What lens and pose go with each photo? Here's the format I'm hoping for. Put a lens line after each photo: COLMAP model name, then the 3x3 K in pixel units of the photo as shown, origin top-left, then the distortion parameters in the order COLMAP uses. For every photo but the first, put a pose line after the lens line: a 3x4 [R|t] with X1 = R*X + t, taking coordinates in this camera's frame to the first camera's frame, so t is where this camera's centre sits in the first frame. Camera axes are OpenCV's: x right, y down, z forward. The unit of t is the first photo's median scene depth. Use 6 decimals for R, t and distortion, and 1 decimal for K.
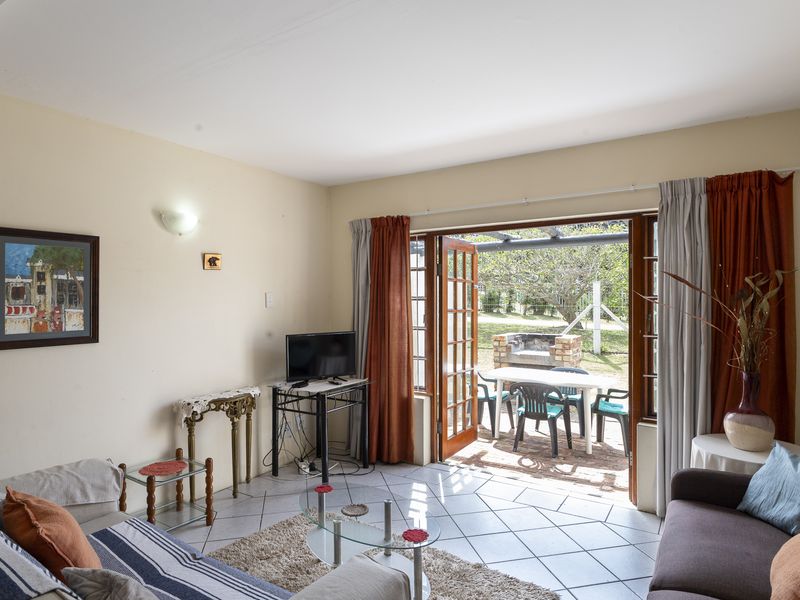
lens RADIAL K [[481.4, 0, 395.6], [0, 481.4, 300.6], [0, 0, 1]] dist [-0.006158, -0.002204]
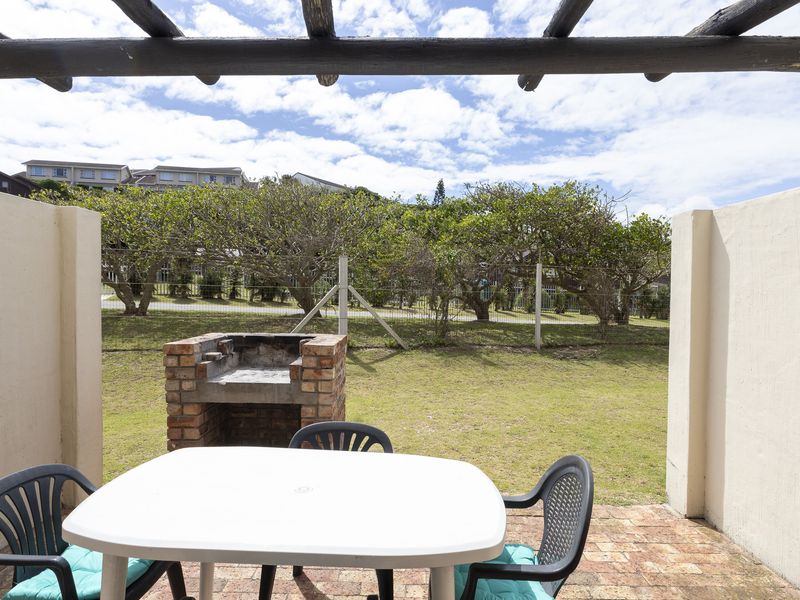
lens RADIAL K [[464.7, 0, 400.0], [0, 464.7, 300.0], [0, 0, 1]] dist [-0.001971, -0.000090]
pose [[0.843604, 0.000345, 0.536965, 0.273579], [-0.014013, 0.999673, 0.021374, 0.036160], [-0.536782, -0.025556, 0.843334, 0.922362]]
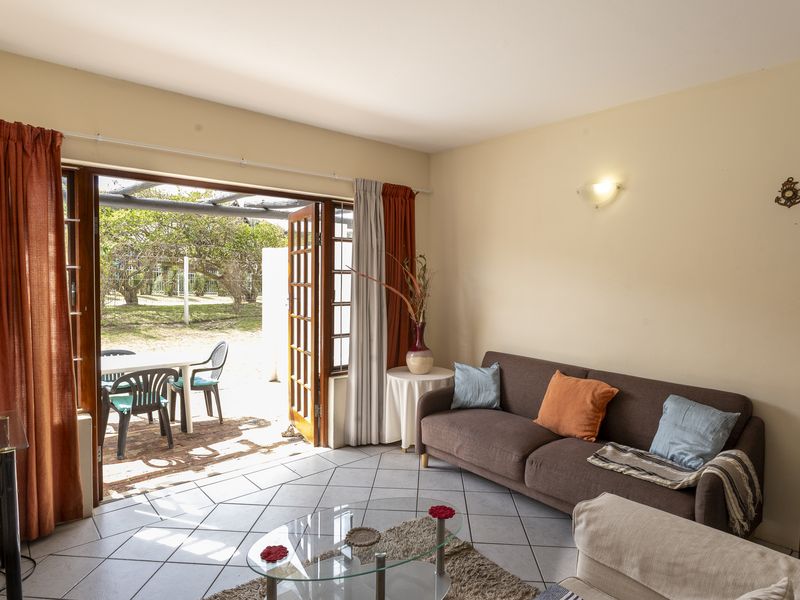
lens RADIAL K [[481.4, 0, 395.6], [0, 481.4, 300.6], [0, 0, 1]] dist [-0.006158, -0.002204]
pose [[0.274825, -0.044229, 0.960477, -0.450943], [-0.013121, 0.998676, 0.049742, 0.003239], [-0.961405, -0.026273, 0.273881, 0.408272]]
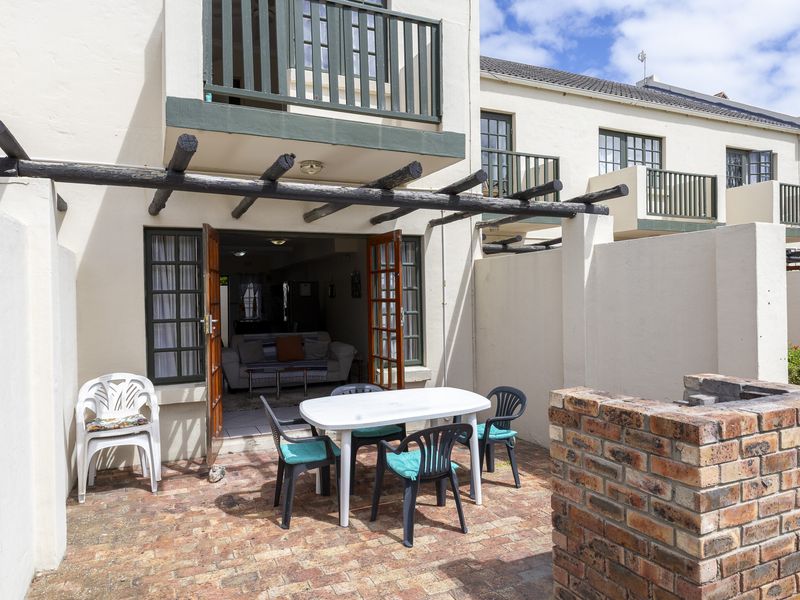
lens RADIAL K [[537.6, 0, 400.0], [0, 537.6, 300.0], [0, 0, 1]] dist [-0.005417, -0.000570]
pose [[-0.531145, 0.016668, -0.847117, 1.208766], [0.019903, 0.999776, 0.007193, 0.015029], [0.847047, -0.013040, -0.531357, 1.800267]]
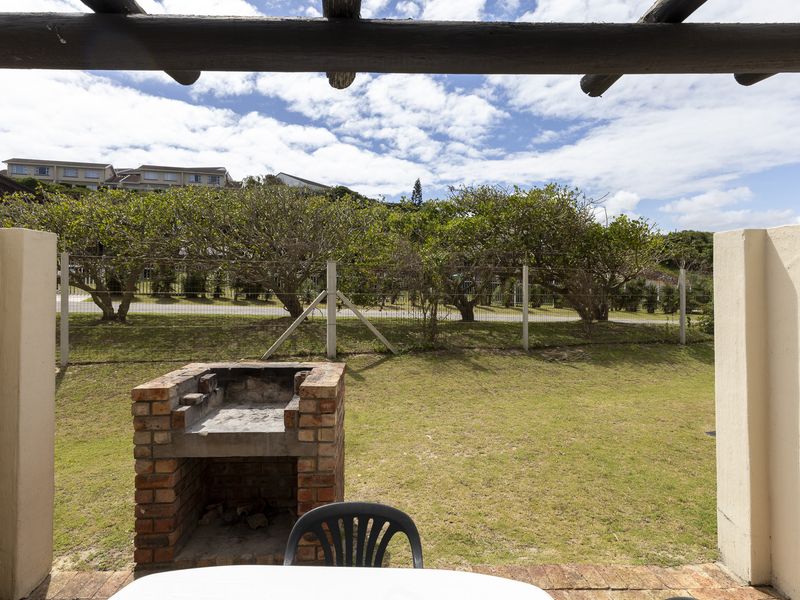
lens RADIAL K [[440.8, 0, 397.6], [0, 440.8, 275.4], [0, 0, 1]] dist [0.017169, -0.000624]
pose [[0.820032, 0.012844, 0.572173, 0.303052], [-0.003868, 0.999850, -0.016901, -0.016648], [-0.572304, 0.011646, 0.819959, 1.055574]]
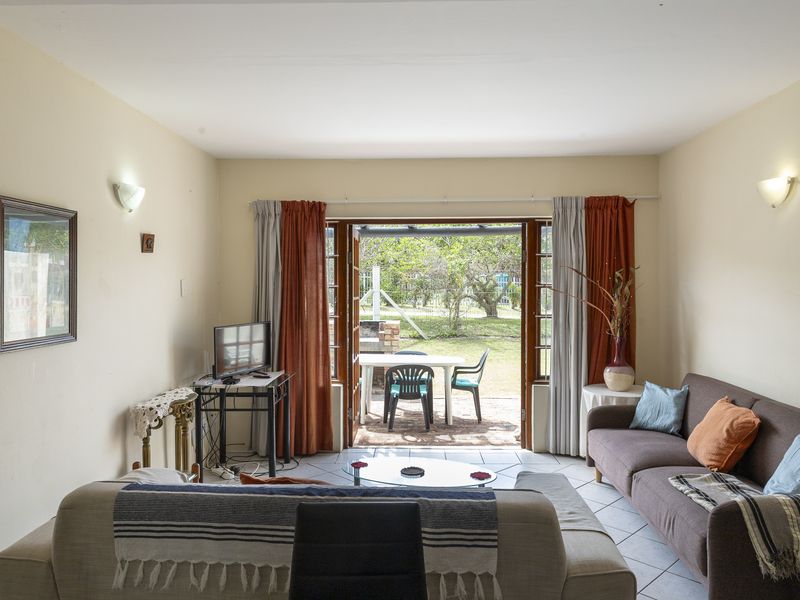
lens RADIAL K [[578.6, 0, 391.1], [0, 578.6, 297.1], [0, 0, 1]] dist [0.005109, 0.000626]
pose [[0.858448, -0.010358, 0.512796, -0.460713], [-0.000020, 0.999795, 0.020229, -0.005426], [-0.512901, -0.017375, 0.858272, -0.087149]]
